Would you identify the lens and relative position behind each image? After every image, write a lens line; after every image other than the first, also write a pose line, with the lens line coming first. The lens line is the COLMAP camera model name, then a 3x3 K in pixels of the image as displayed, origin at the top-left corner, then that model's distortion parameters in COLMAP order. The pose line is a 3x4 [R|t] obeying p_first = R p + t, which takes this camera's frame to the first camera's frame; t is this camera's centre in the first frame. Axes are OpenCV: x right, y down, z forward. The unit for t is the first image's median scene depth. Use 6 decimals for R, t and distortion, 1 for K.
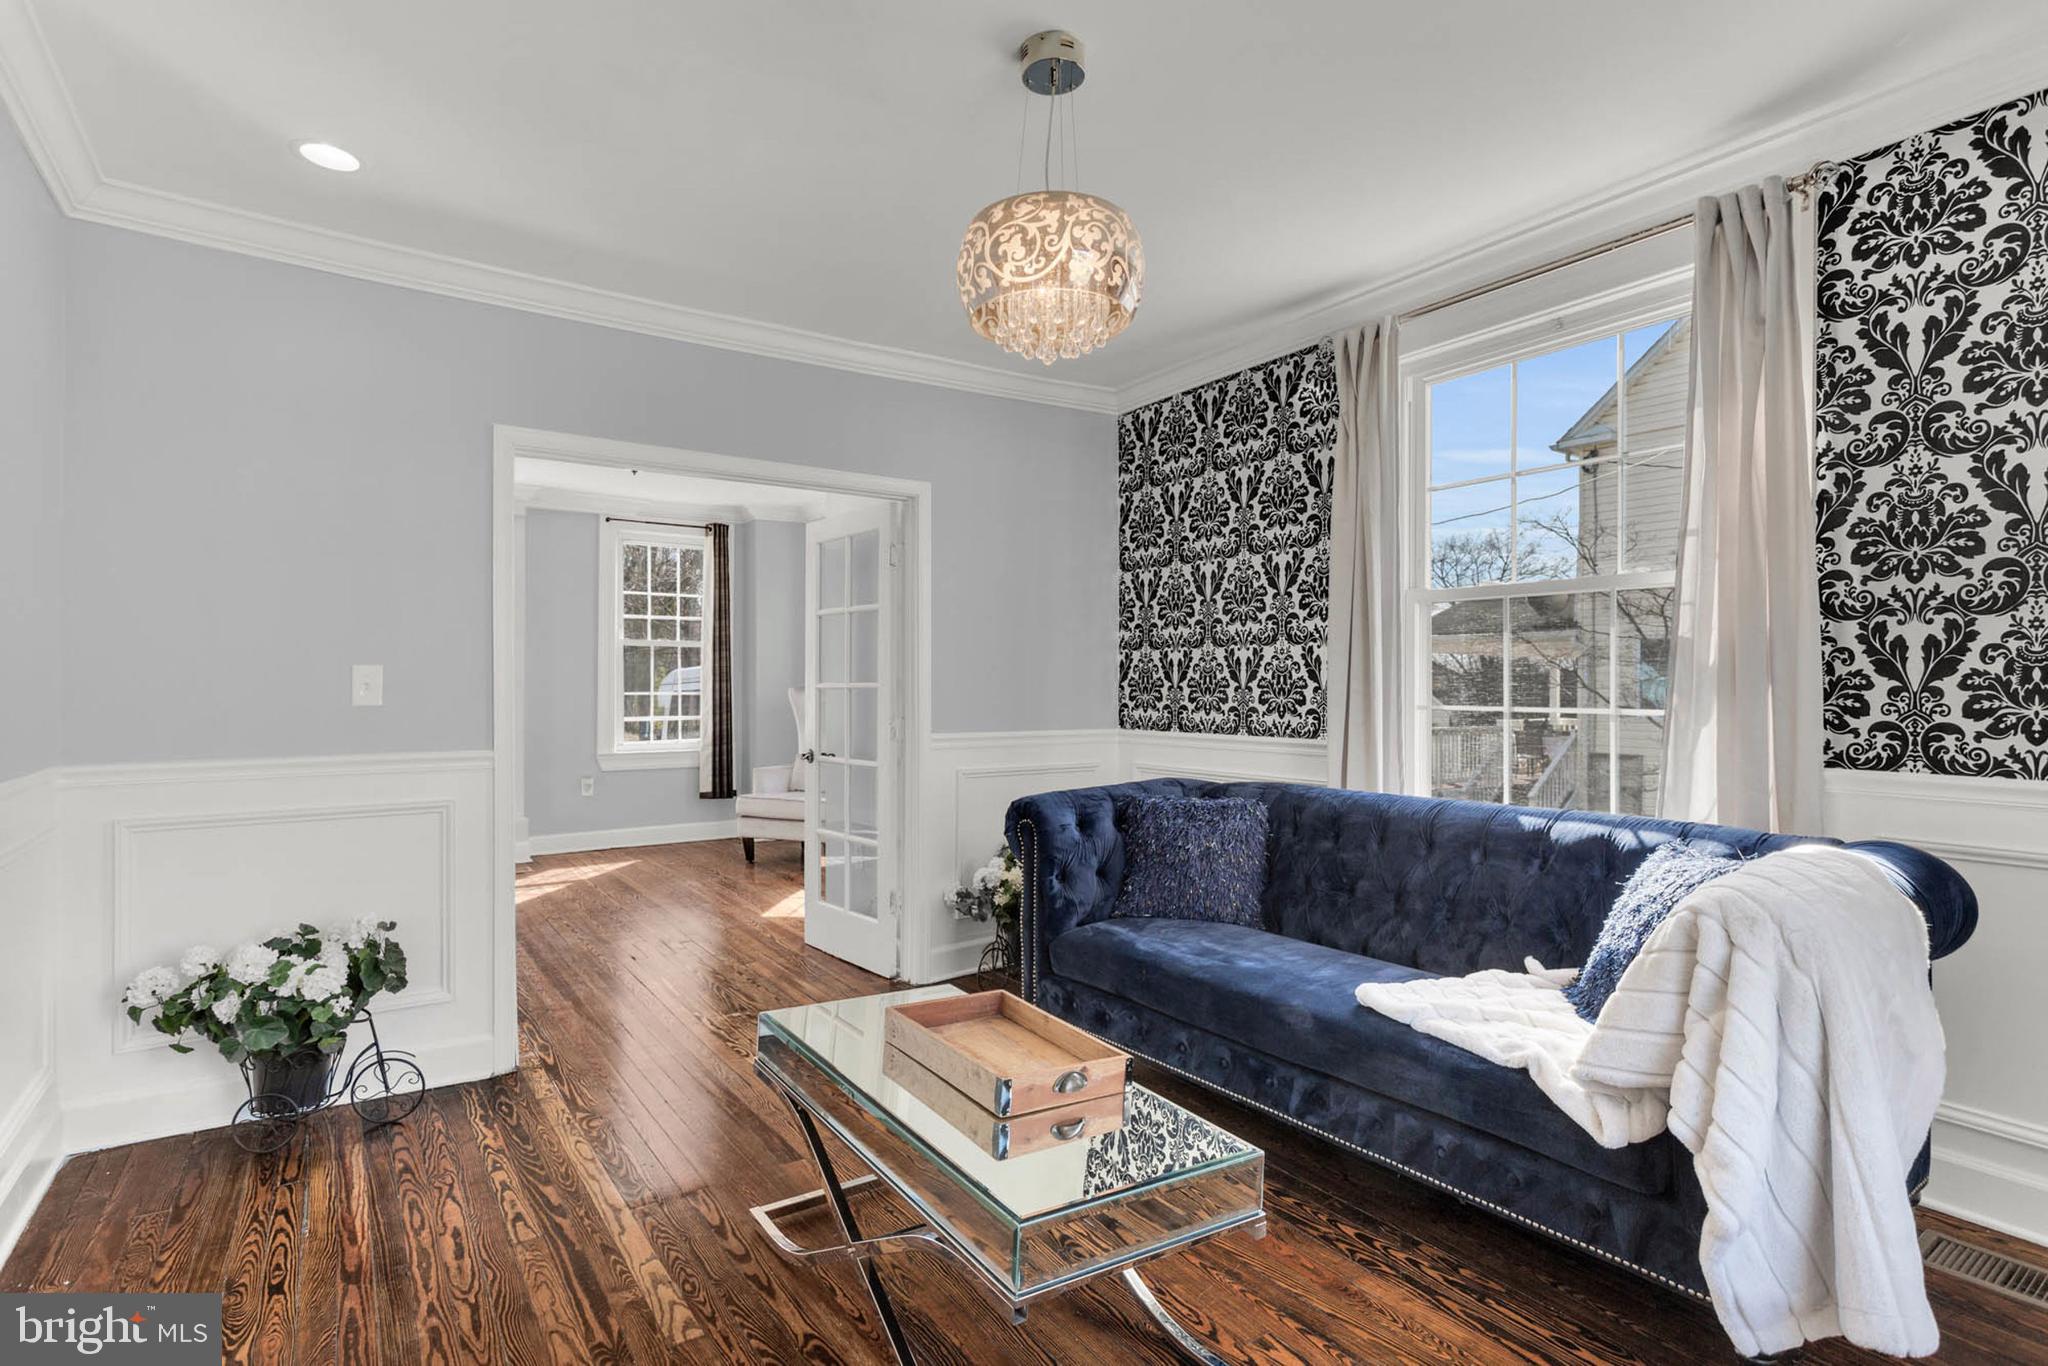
lens RADIAL K [[1020.0, 0, 1014.8], [0, 1020.0, 692.6], [0, 0, 1]] dist [0.003208, 0.000606]
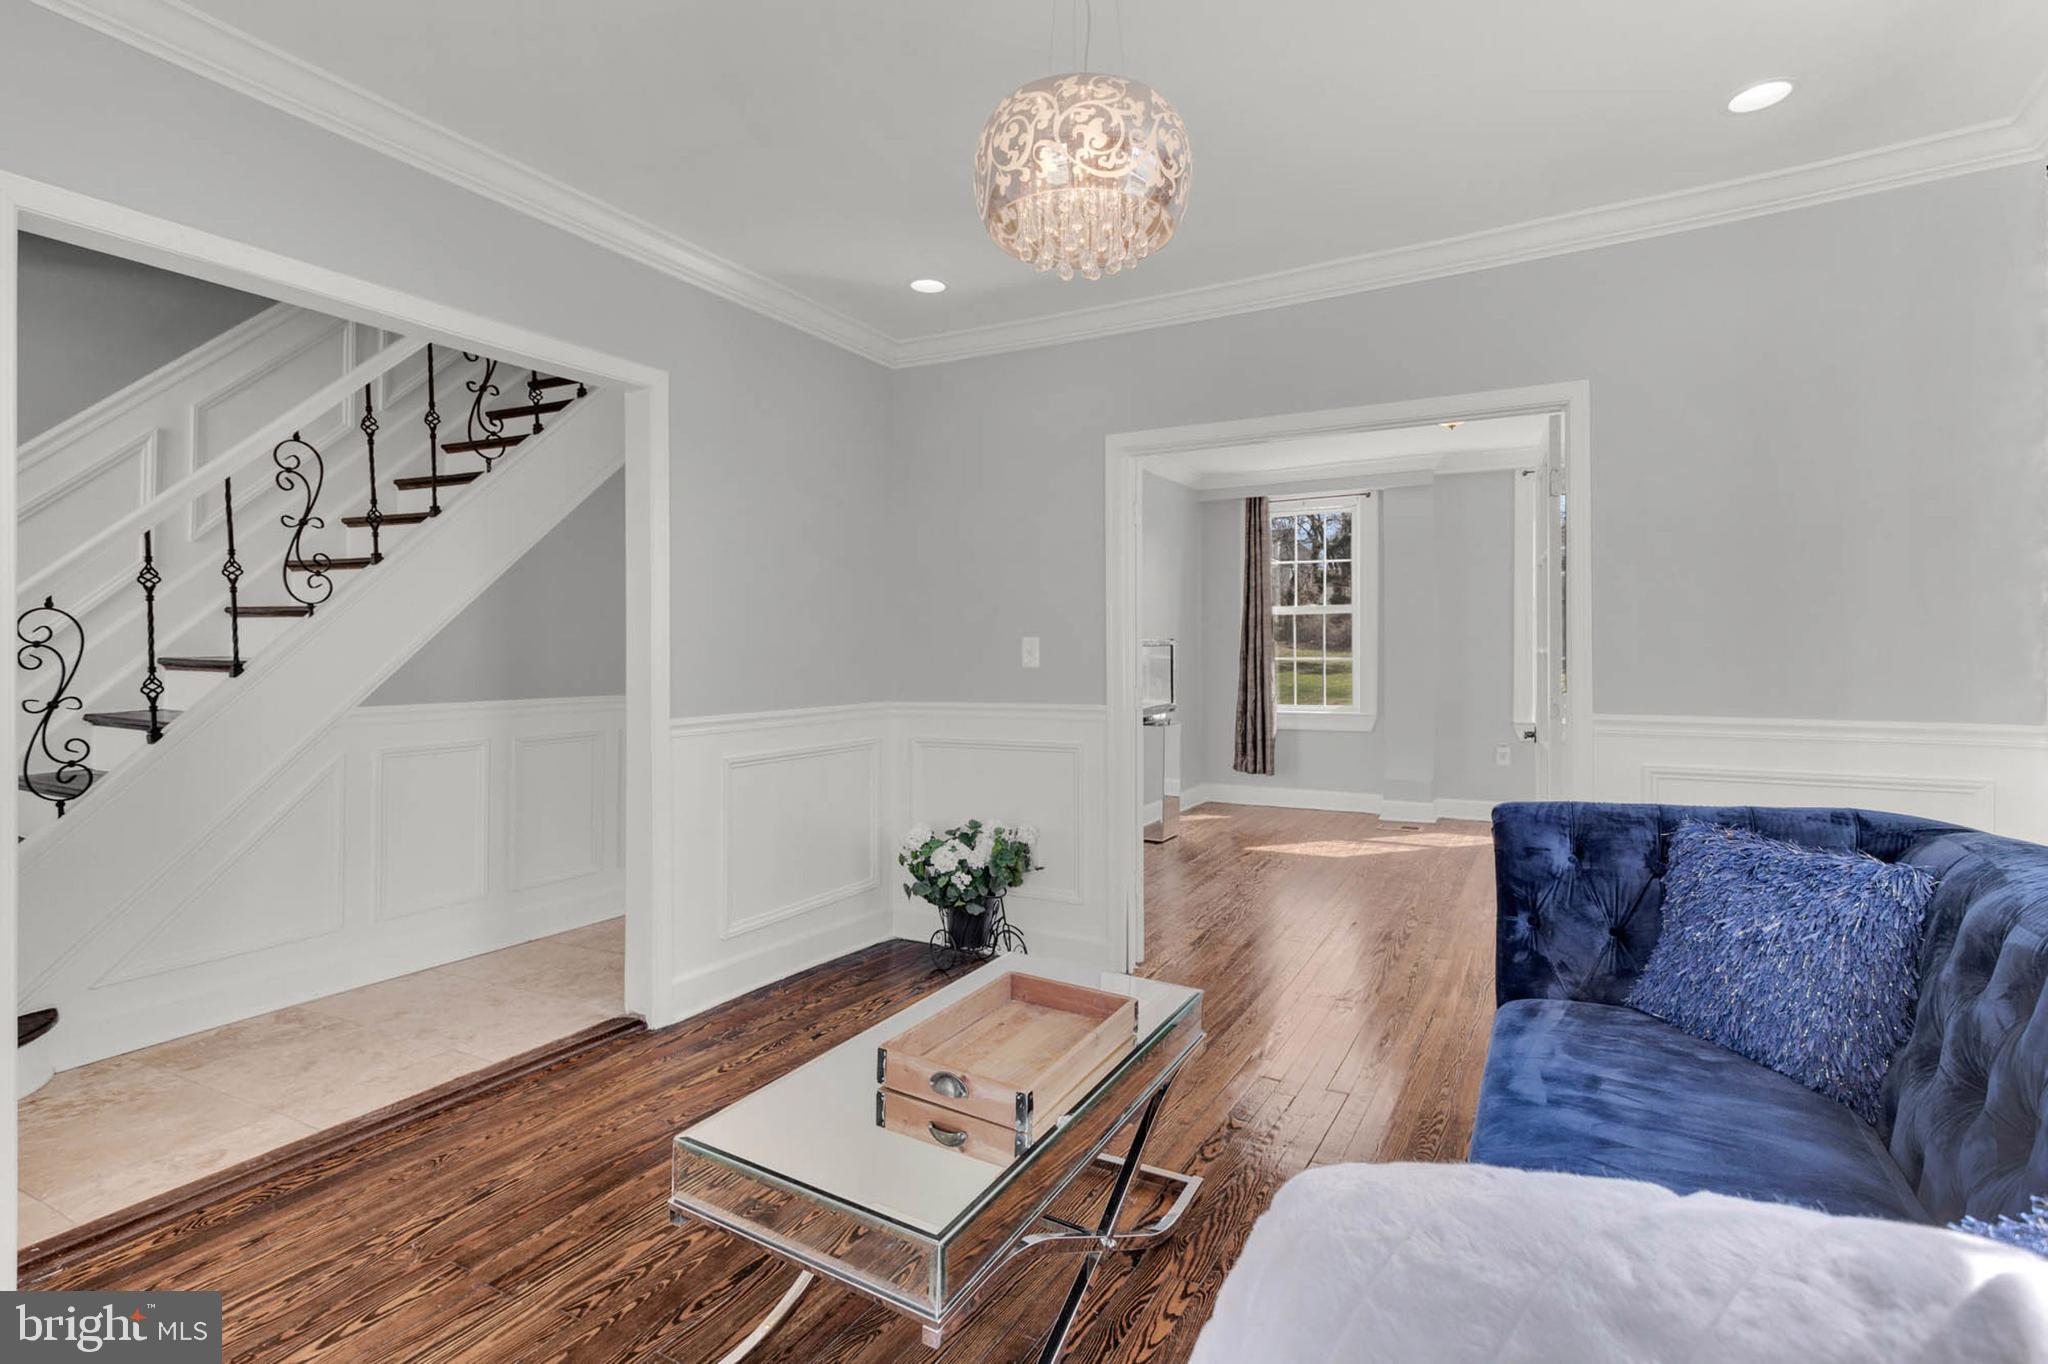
lens RADIAL K [[1016.2, 0, 1028.8], [0, 1016.2, 663.9], [0, 0, 1]] dist [-0.001772, -0.000892]
pose [[0.444009, 0.007340, -0.895992, 0.555992], [-0.000942, 0.999970, 0.007725, -0.002382], [0.896022, -0.002586, 0.444002, 0.406714]]
